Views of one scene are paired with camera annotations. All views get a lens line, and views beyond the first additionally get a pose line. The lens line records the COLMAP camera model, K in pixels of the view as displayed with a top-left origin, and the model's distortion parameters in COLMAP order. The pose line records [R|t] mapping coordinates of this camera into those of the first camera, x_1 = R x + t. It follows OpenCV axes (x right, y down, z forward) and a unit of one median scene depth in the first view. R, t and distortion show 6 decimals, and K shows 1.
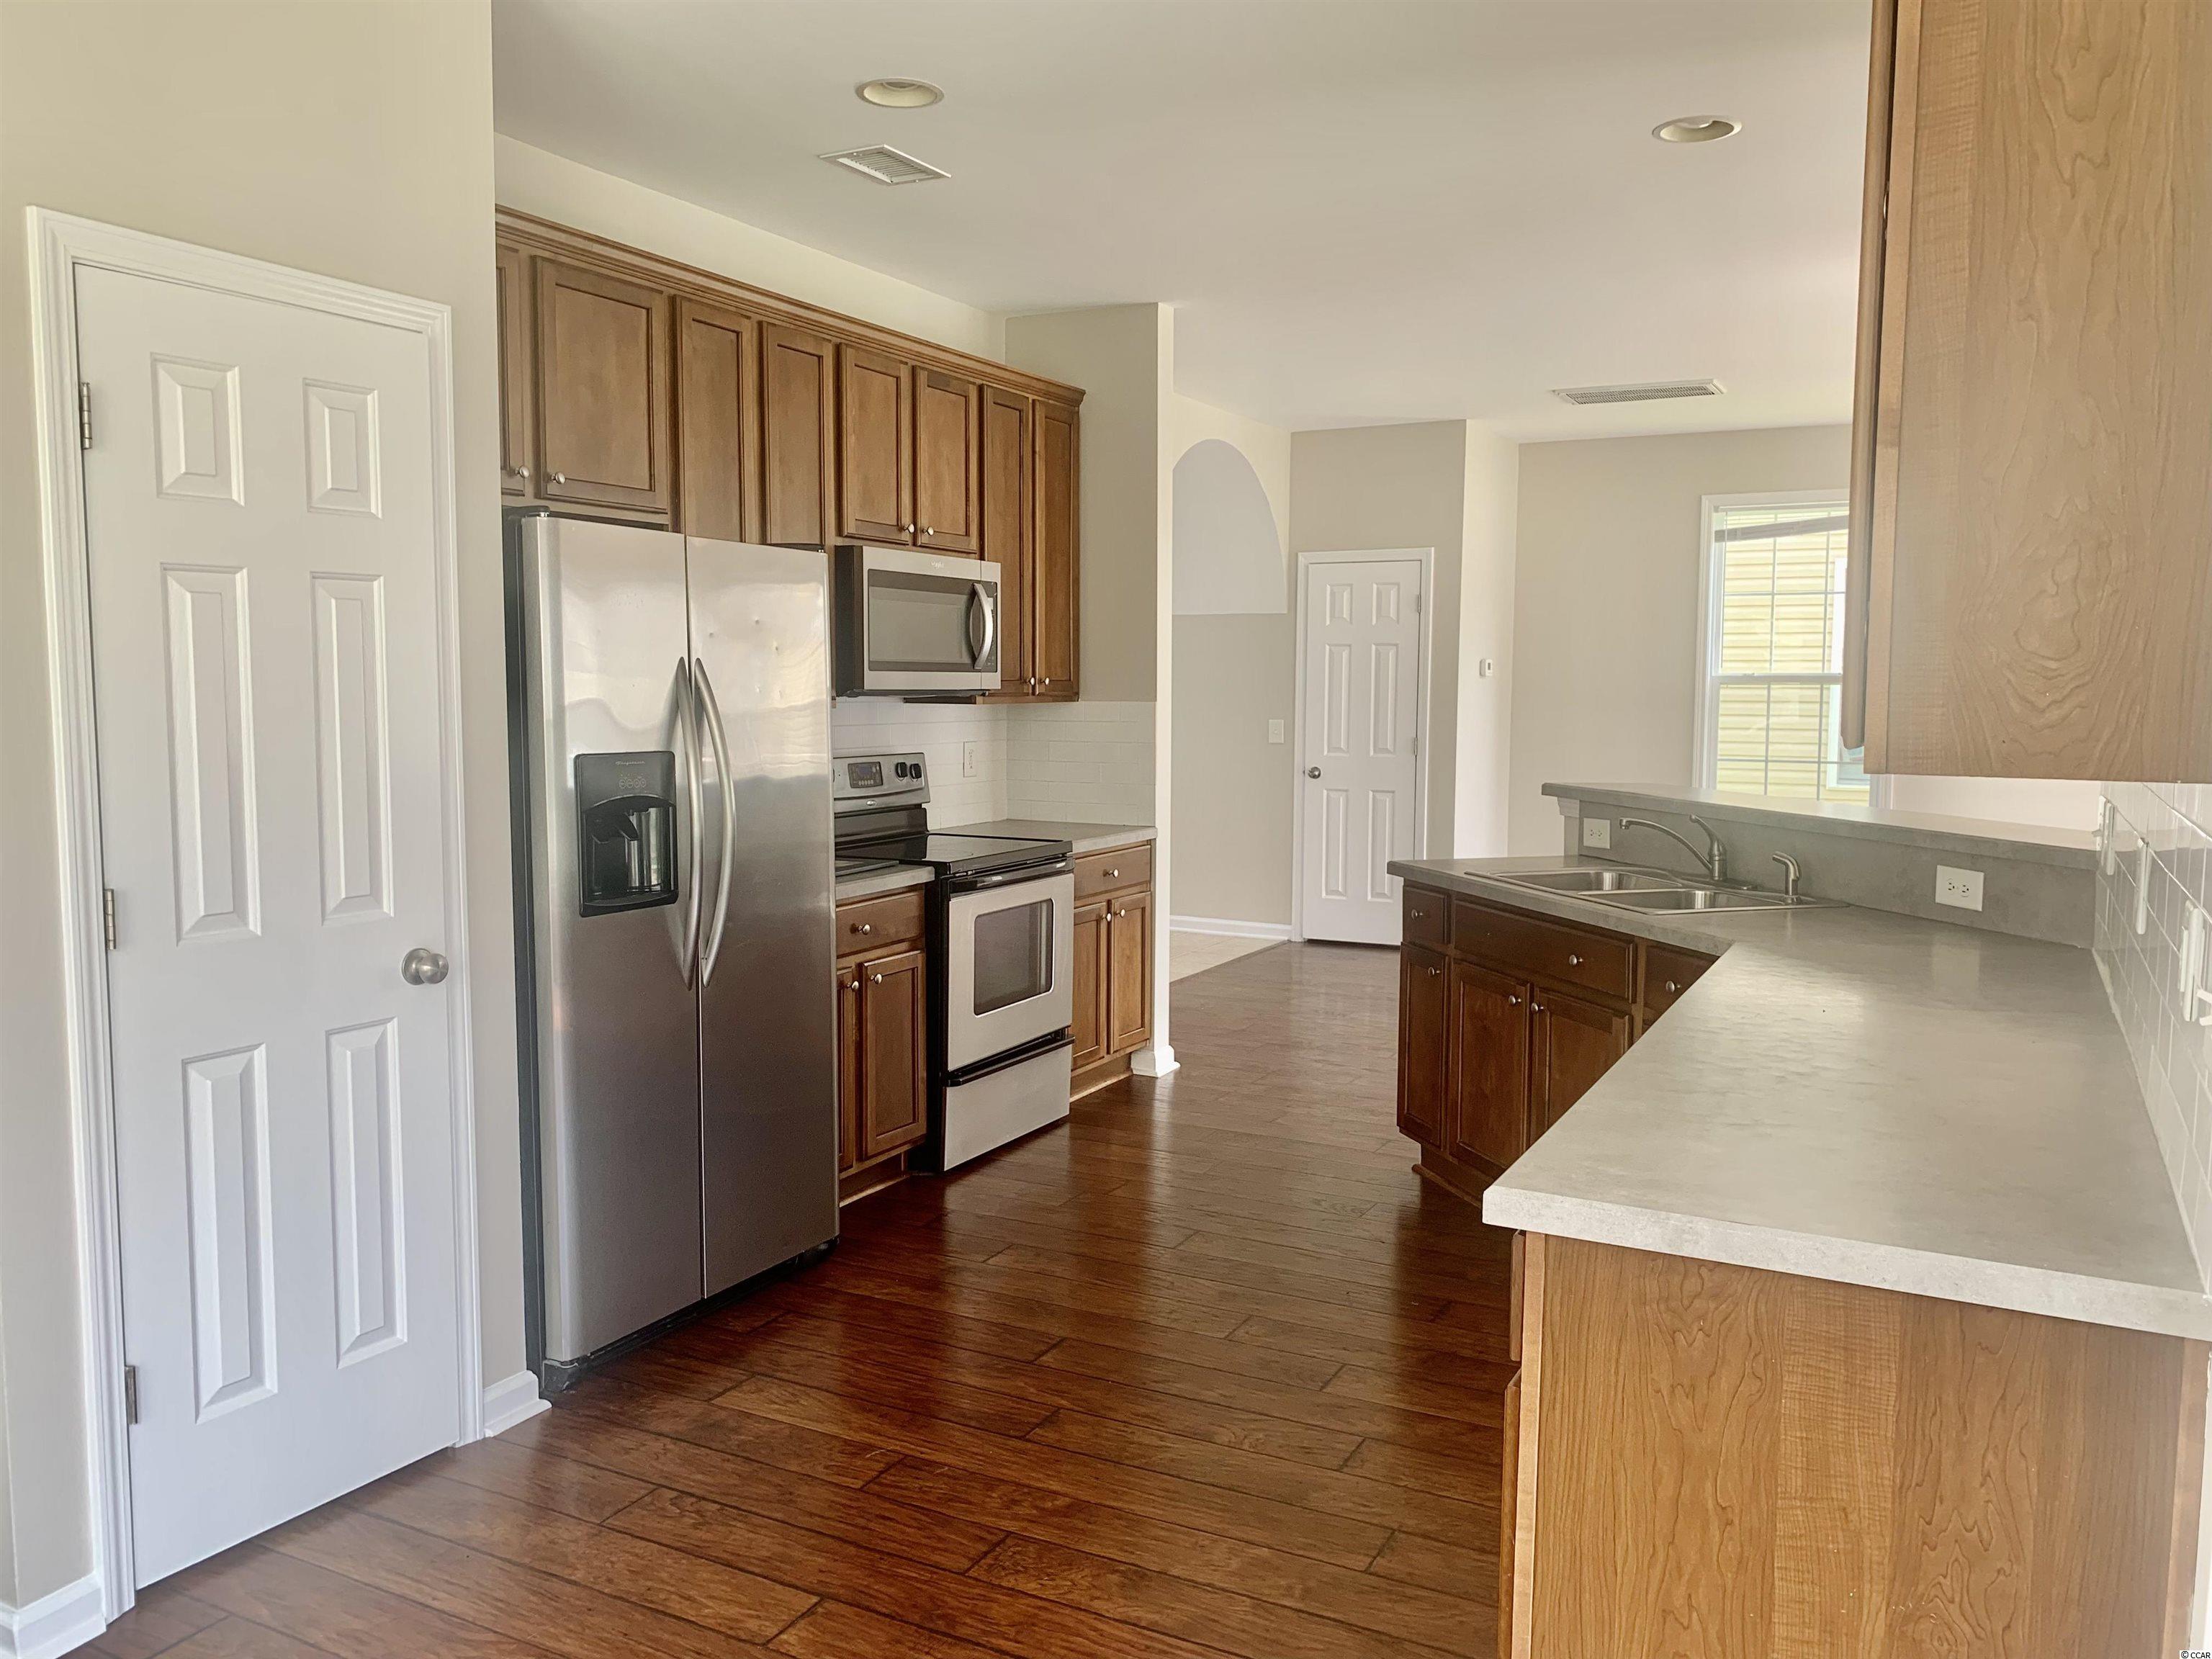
lens RADIAL K [[1700.6, 0, 1106.0], [0, 1700.6, 829.5], [0, 0, 1]] dist [0.010644, 0.013557]
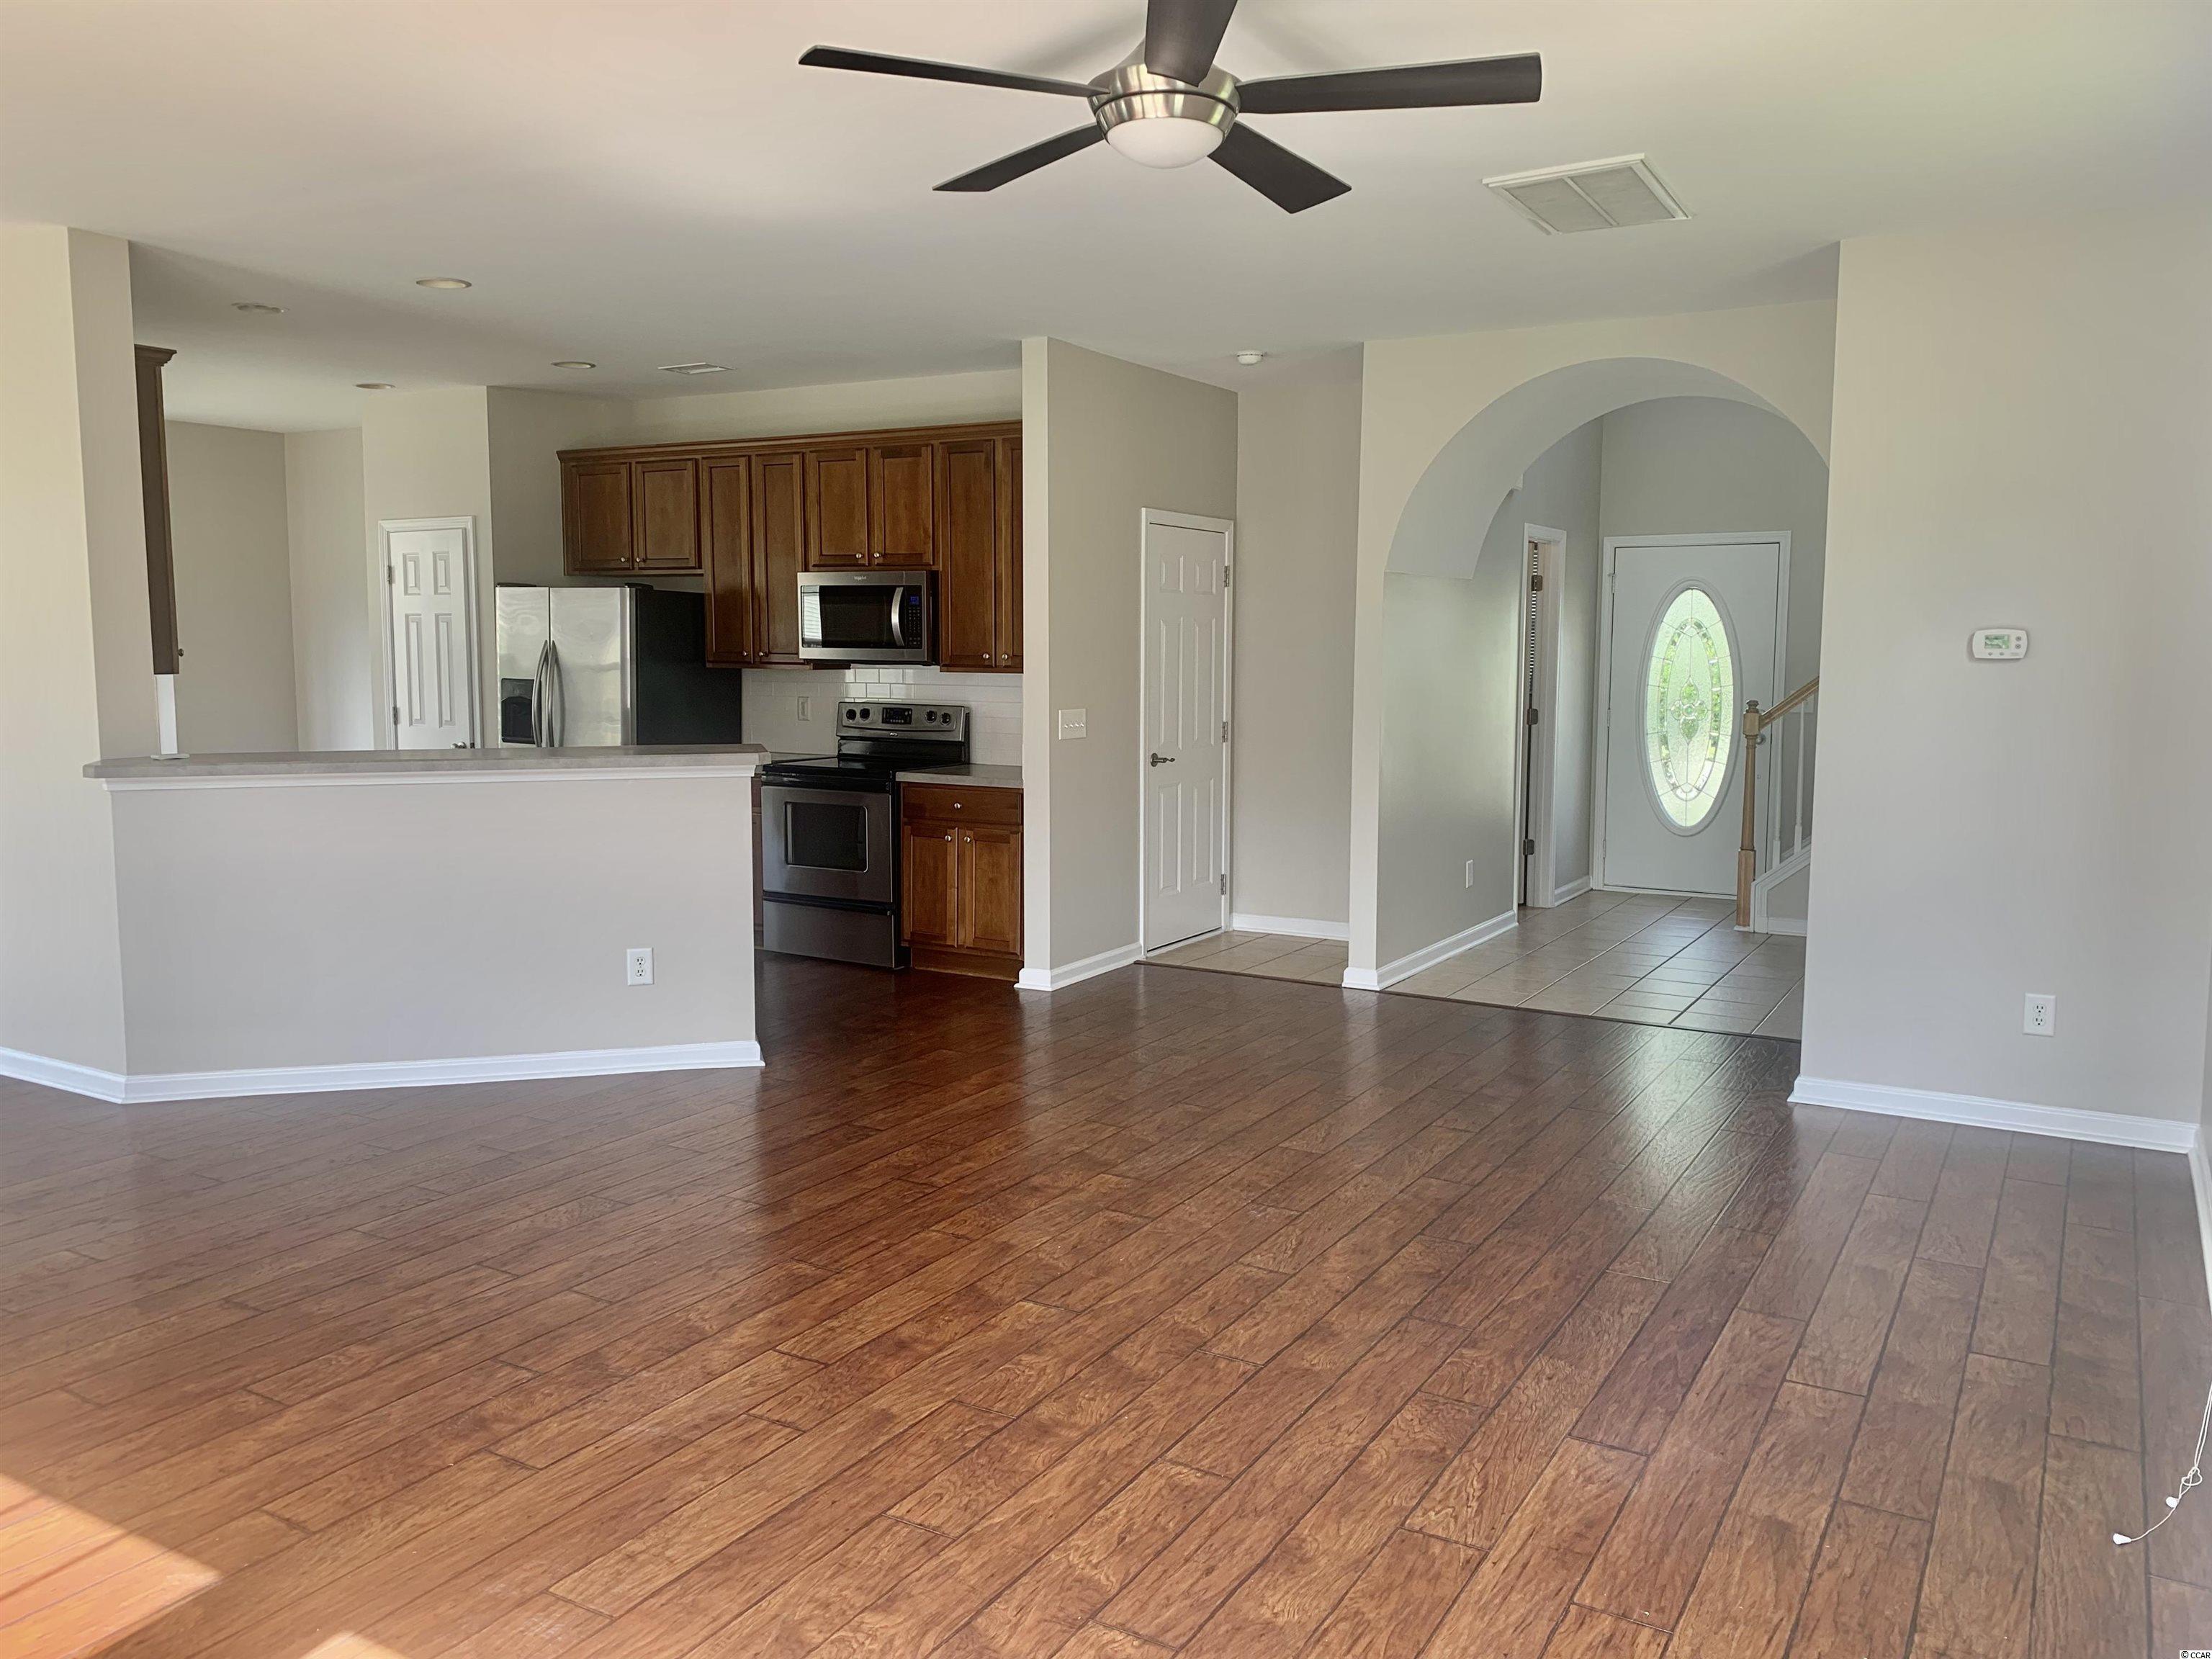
lens RADIAL K [[1674.6, 0, 1106.0], [0, 1674.6, 829.5], [0, 0, 1]] dist [0.005930, -0.046148]
pose [[-0.035548, 0.110646, -0.993224, 1.882904], [-0.098512, 0.988624, 0.113659, -0.167433], [0.994501, 0.101885, -0.024243, 1.704421]]
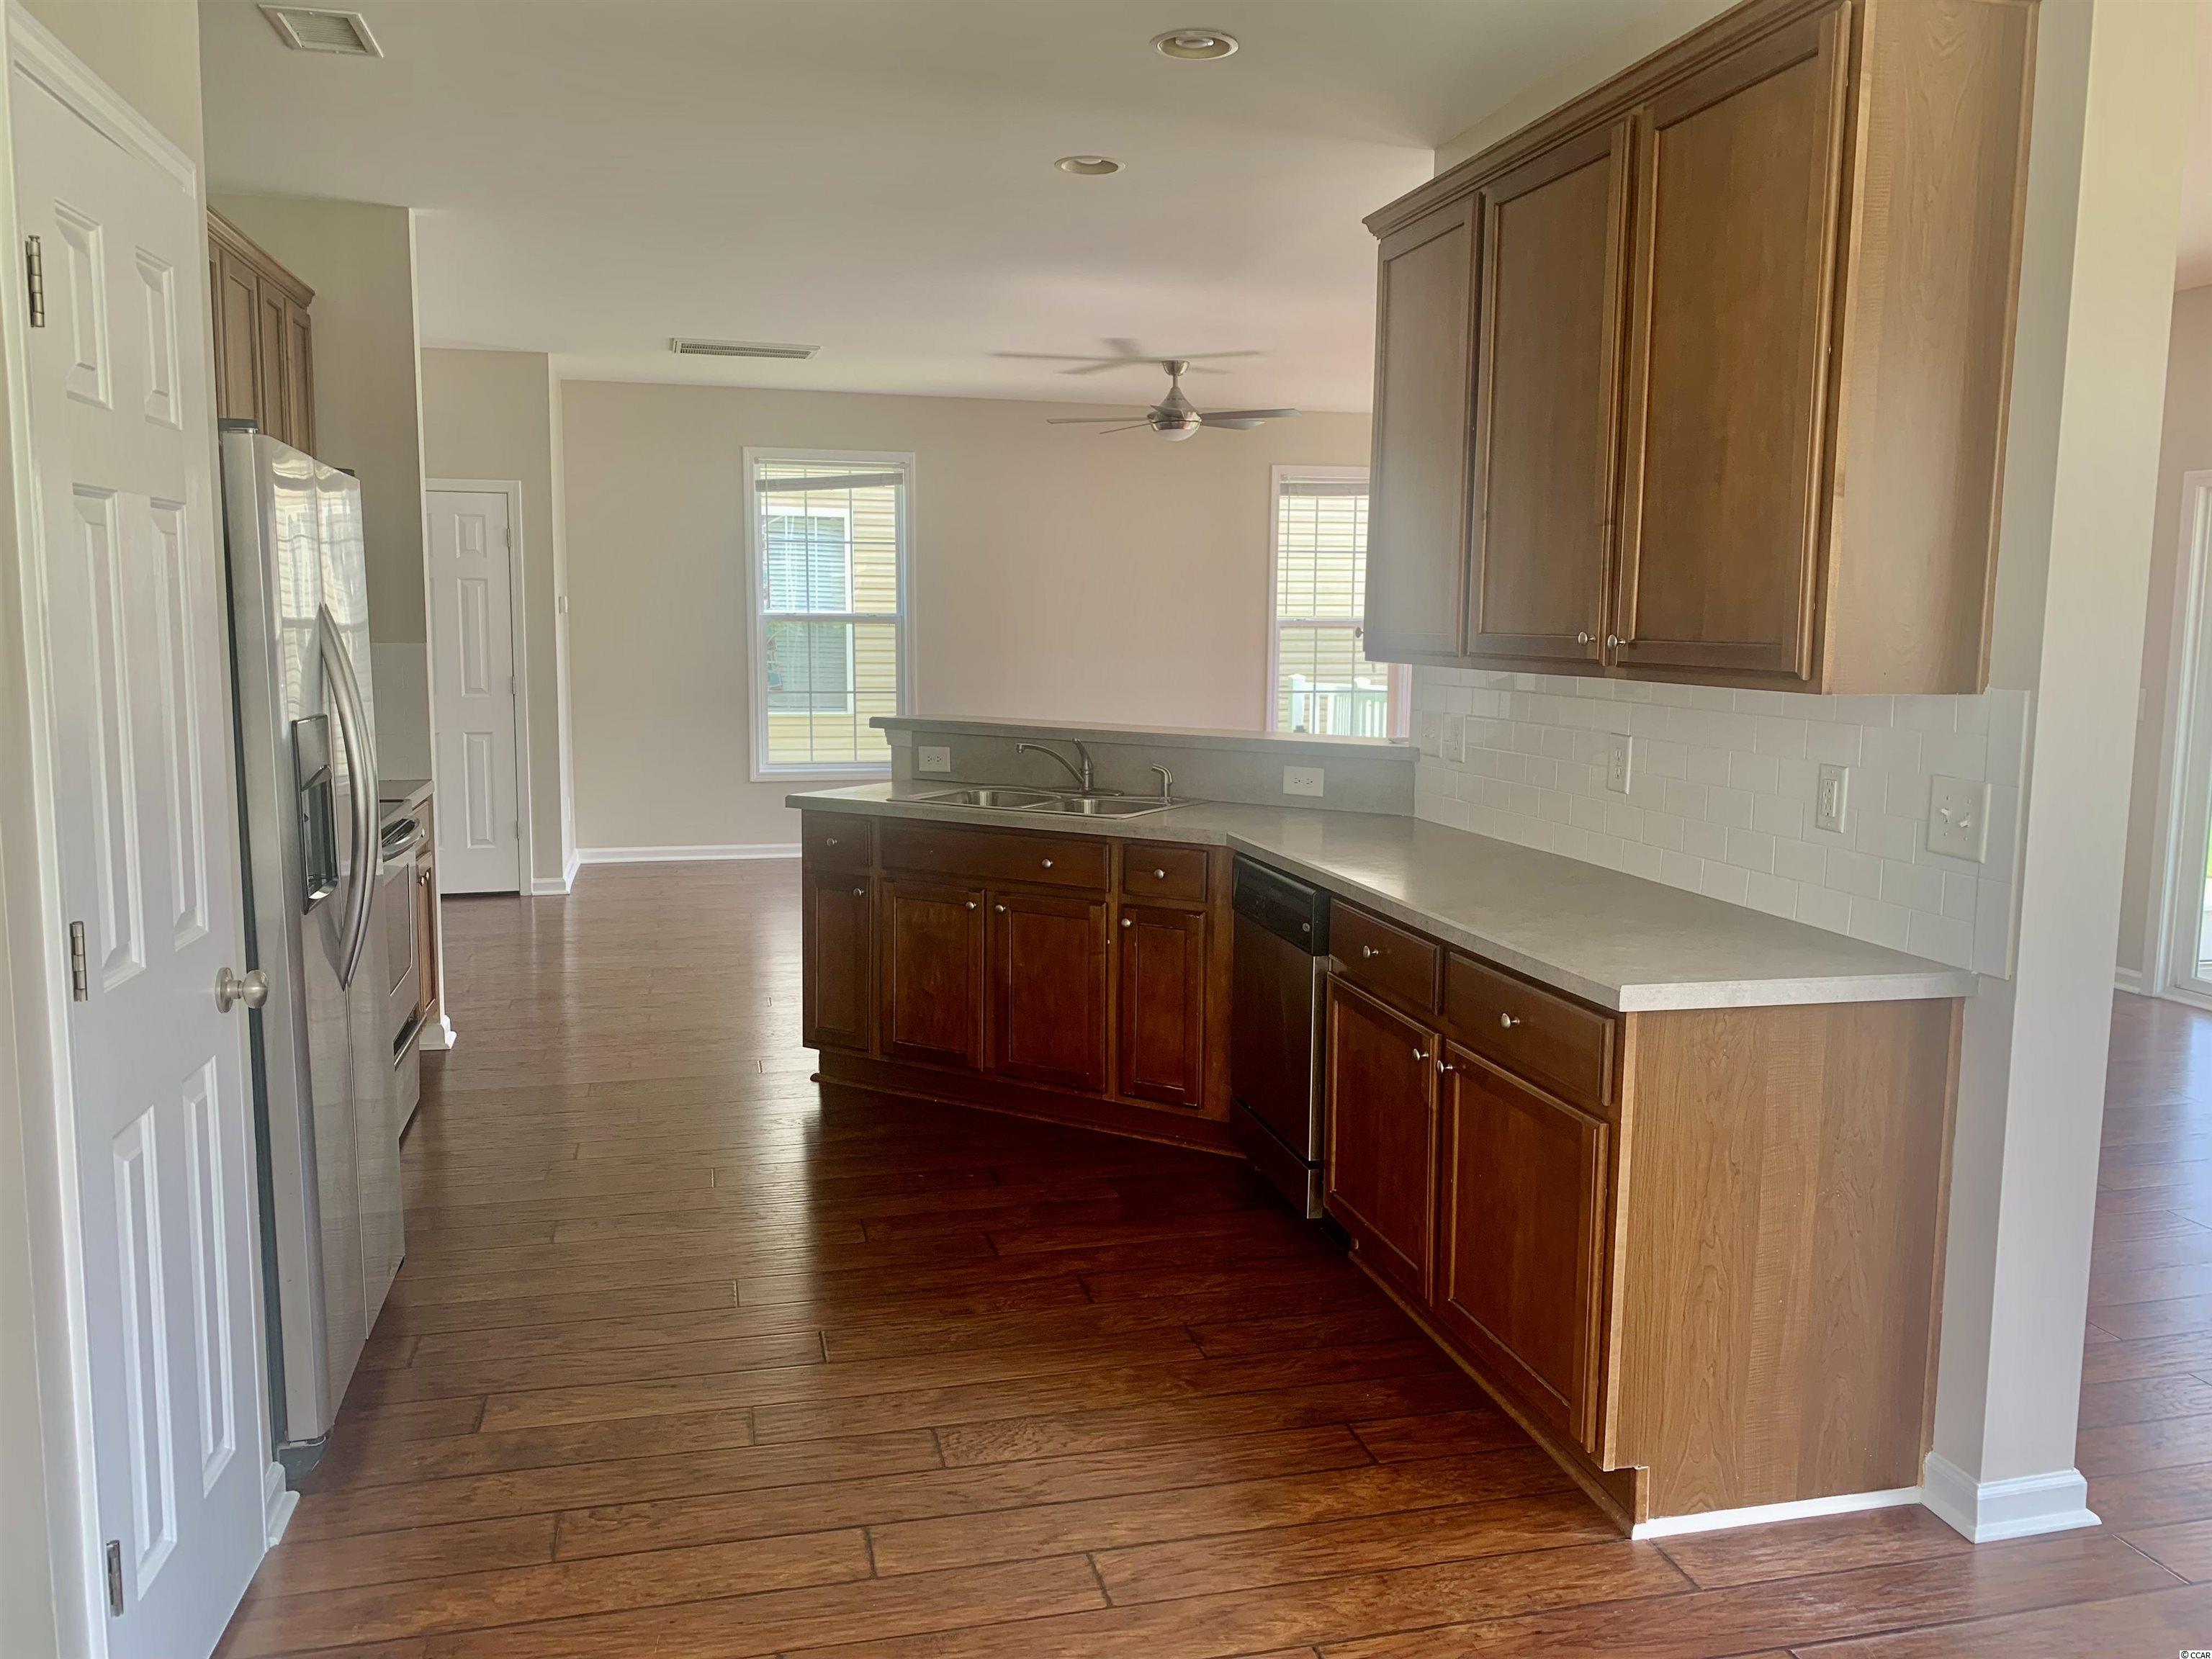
lens RADIAL K [[1685.7, 0, 1106.0], [0, 1685.7, 829.5], [0, 0, 1]] dist [0.080625, -0.129017]
pose [[0.746831, -0.080832, 0.660083, -0.490026], [0.054055, 0.996680, 0.060892, -0.017364], [-0.662813, -0.009795, 0.748721, 0.094417]]
